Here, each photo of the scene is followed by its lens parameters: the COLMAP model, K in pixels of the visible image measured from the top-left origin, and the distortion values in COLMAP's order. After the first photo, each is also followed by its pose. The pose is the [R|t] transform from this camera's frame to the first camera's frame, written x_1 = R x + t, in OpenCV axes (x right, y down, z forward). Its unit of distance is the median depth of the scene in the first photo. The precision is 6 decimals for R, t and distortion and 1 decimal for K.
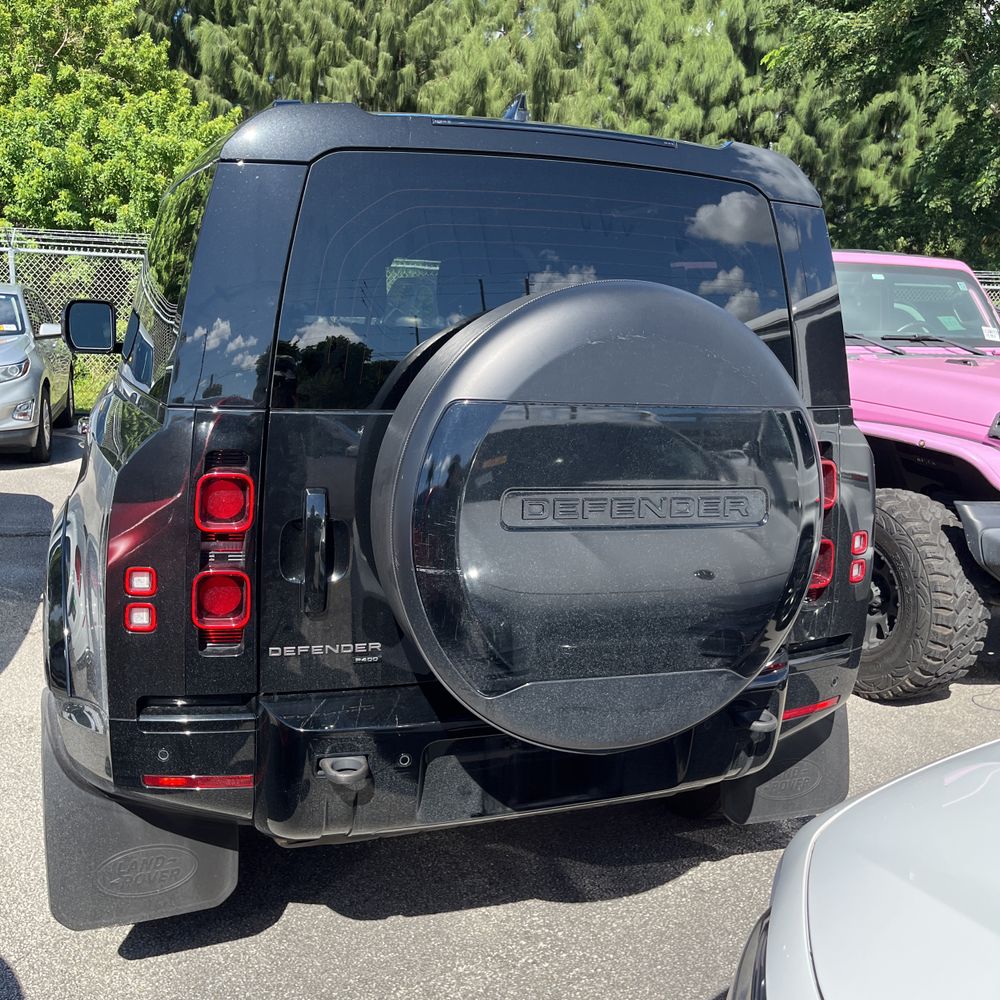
lens RADIAL K [[1026.6, 0, 500.0], [0, 1026.6, 500.0], [0, 0, 1]] dist [0.057174, -0.041563]
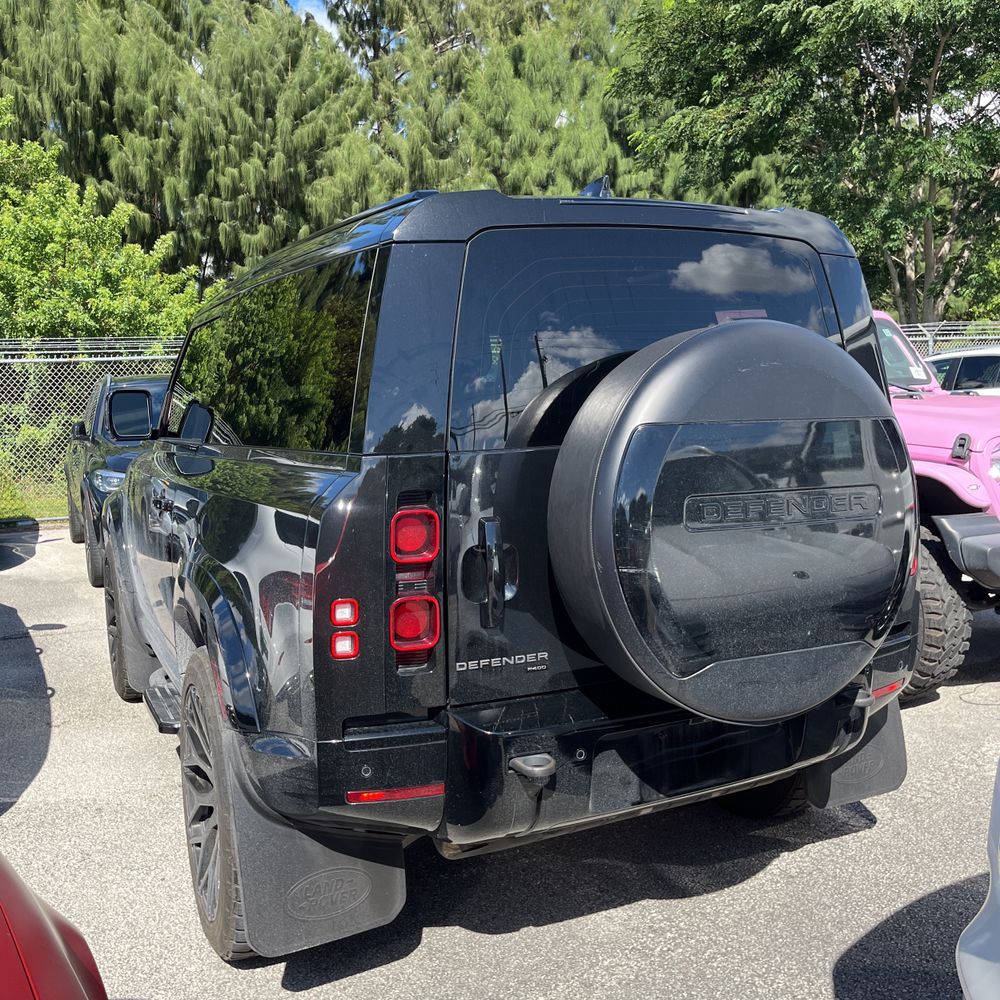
lens RADIAL K [[1026.6, 0, 500.0], [0, 1026.6, 500.0], [0, 0, 1]] dist [0.057174, -0.041563]
pose [[0.991799, -0.077277, 0.101797, -0.219309], [0.084879, 0.993743, -0.072591, 0.040834], [-0.095550, 0.080636, 0.992153, -0.103557]]
